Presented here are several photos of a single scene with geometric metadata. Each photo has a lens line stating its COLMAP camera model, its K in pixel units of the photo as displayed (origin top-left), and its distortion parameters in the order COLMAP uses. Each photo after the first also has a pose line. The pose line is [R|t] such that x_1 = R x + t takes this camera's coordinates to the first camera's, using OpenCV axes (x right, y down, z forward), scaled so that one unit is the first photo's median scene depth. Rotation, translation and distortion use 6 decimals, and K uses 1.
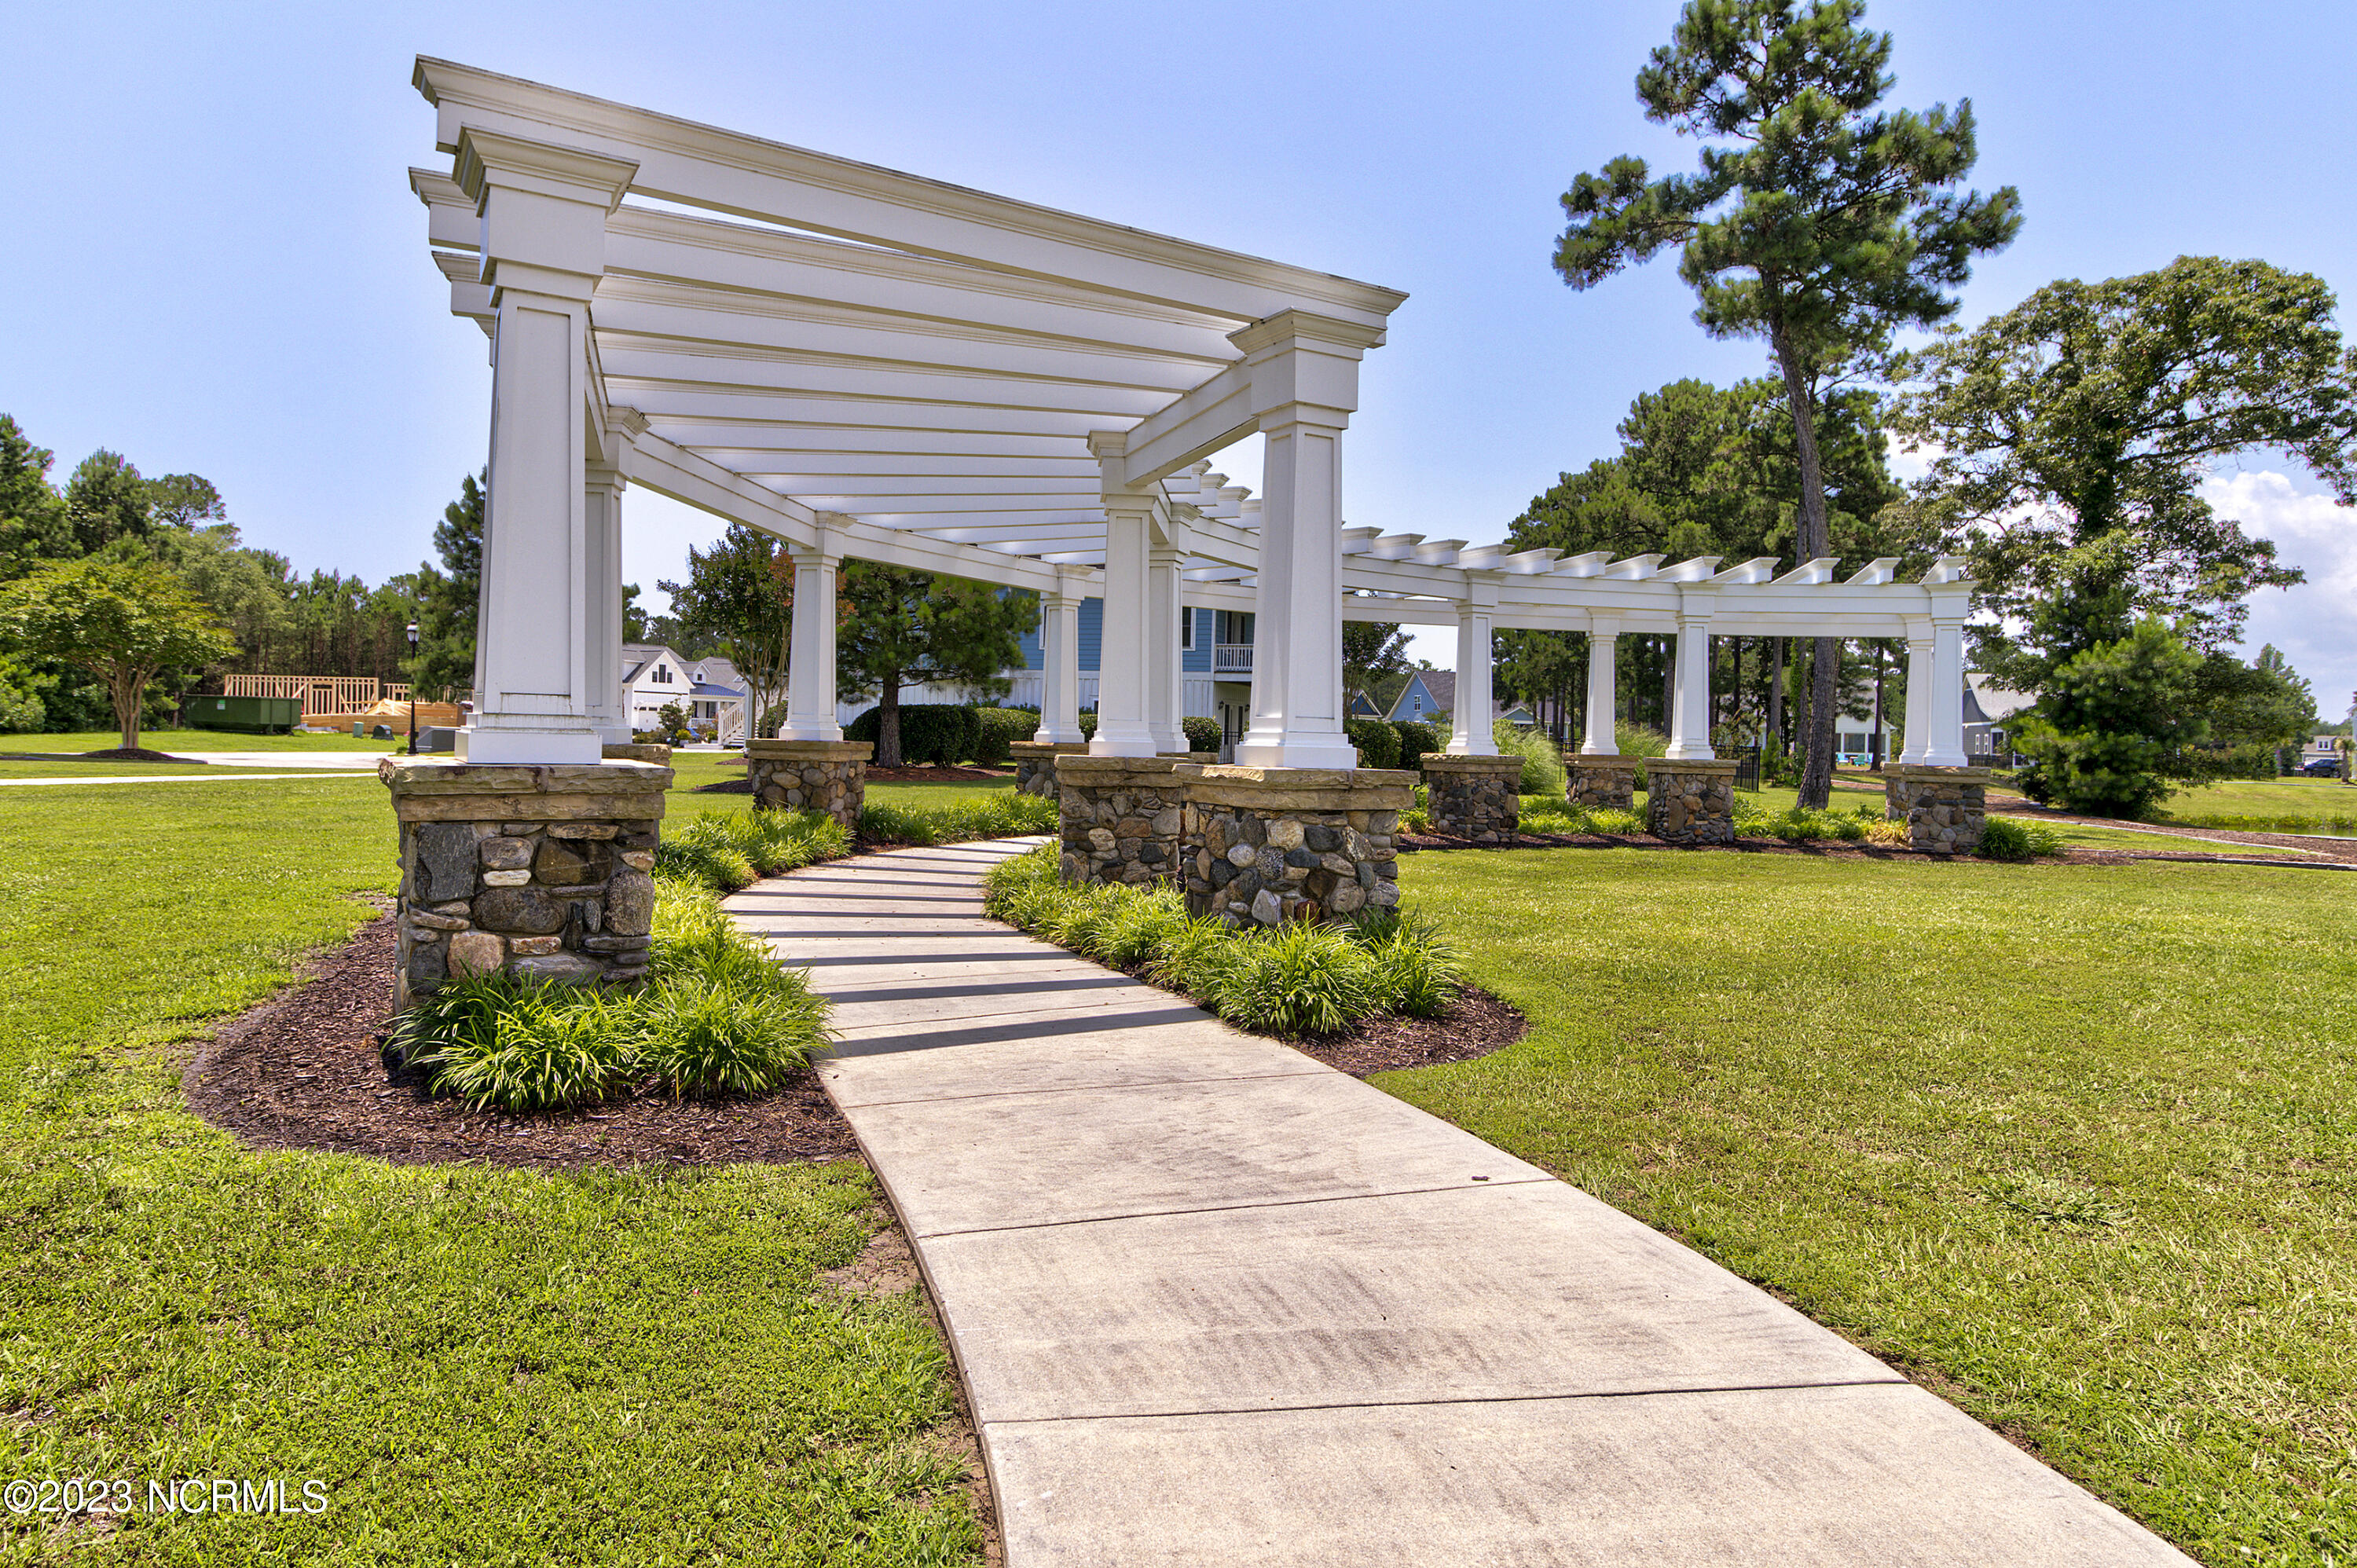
lens RADIAL K [[1436.0, 0, 1179.5], [0, 1436.0, 770.0], [0, 0, 1]] dist [-0.001472, -0.000008]
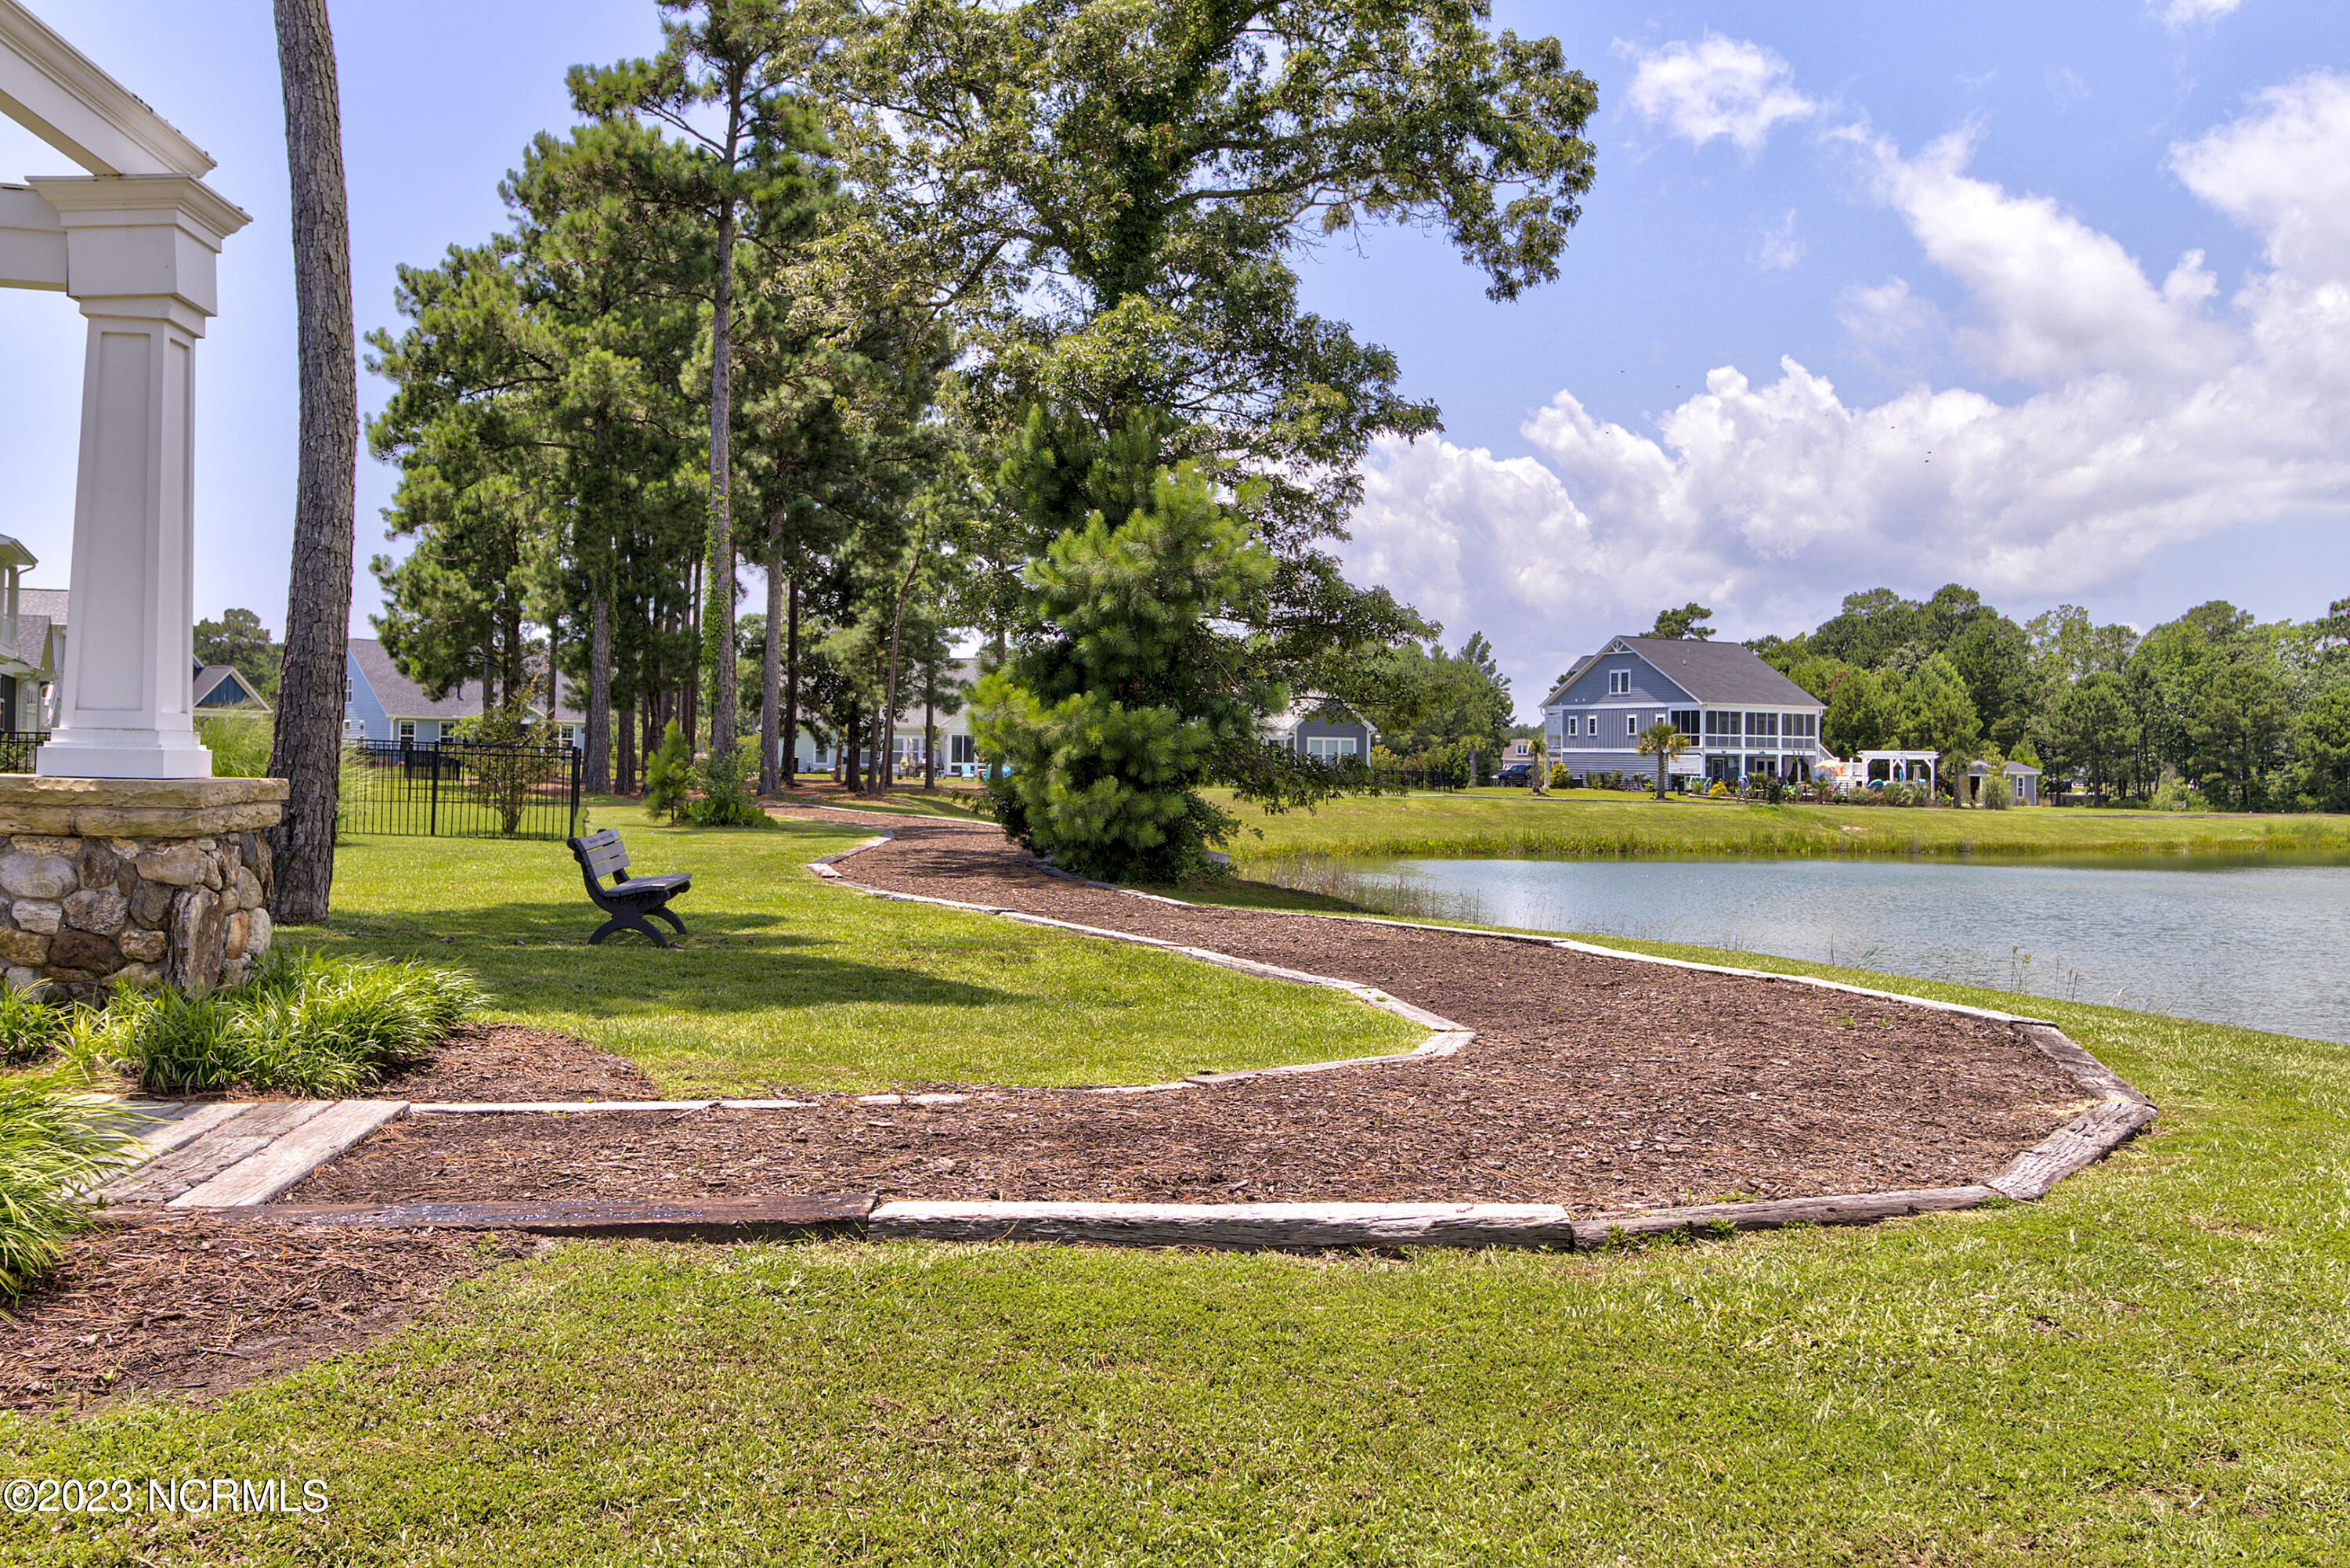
lens RADIAL K [[1968.3, 0, 1174.7], [0, 1968.3, 784.4], [0, 0, 1]] dist [0.002140, 0.000160]
pose [[0.879227, -0.014495, 0.476183, 0.334230], [0.016350, 0.999866, 0.000247, 0.001053], [-0.476123, 0.007568, 0.879346, 0.388925]]
